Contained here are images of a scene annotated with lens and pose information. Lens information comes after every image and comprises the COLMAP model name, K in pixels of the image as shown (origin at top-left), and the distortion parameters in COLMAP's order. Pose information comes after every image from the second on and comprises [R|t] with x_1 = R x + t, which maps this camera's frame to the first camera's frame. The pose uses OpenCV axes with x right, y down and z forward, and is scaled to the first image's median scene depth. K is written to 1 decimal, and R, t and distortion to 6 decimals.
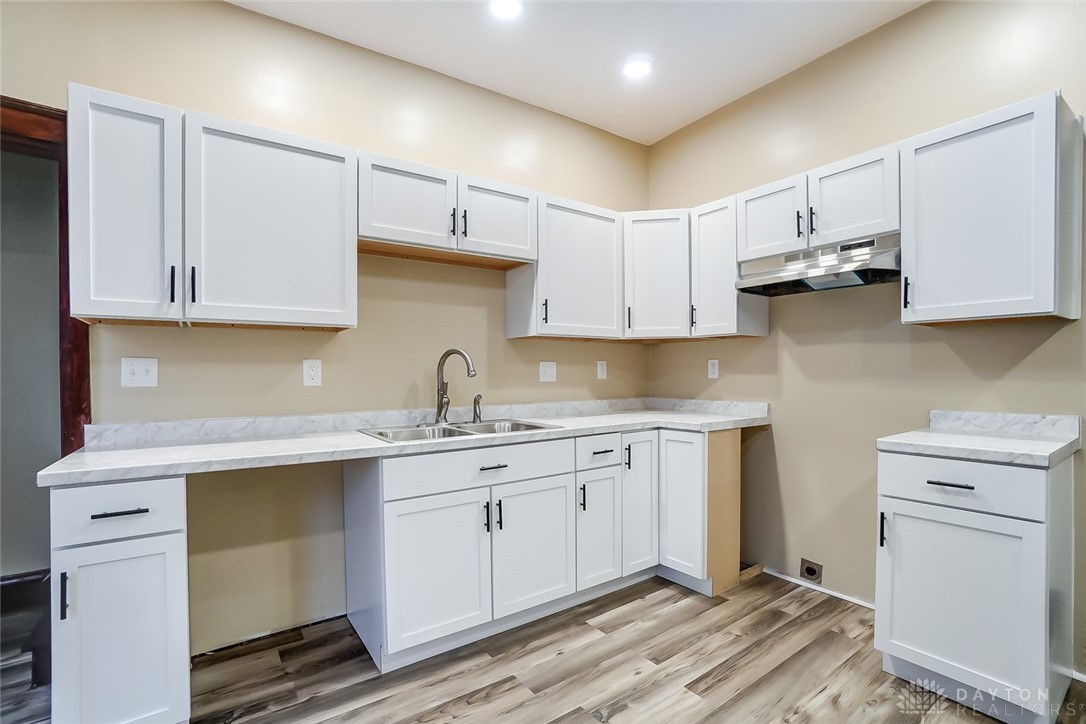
lens RADIAL K [[488.5, 0, 538.1], [0, 488.5, 378.9], [0, 0, 1]] dist [-0.068810, 0.026942]
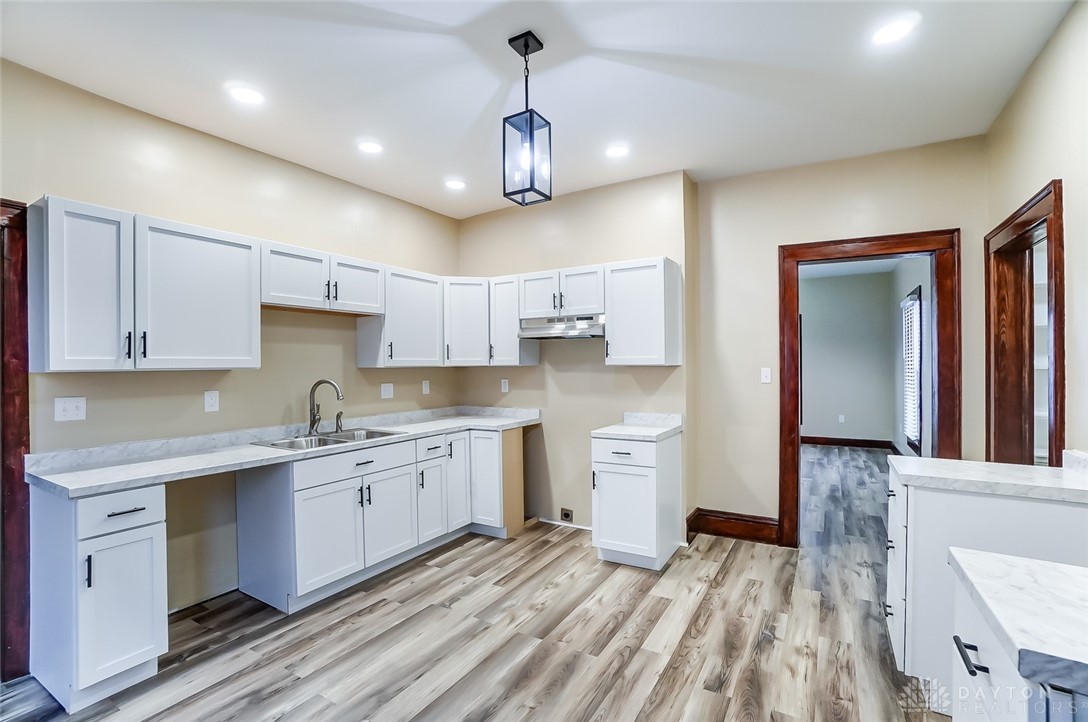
lens RADIAL K [[489.4, 0, 539.1], [0, 489.4, 378.0], [0, 0, 1]] dist [-0.068810, 0.026942]
pose [[0.915592, -0.012555, 0.401913, -0.178899], [0.009139, 0.999904, 0.010415, -0.080514], [-0.402006, -0.005863, 0.915618, -0.515319]]
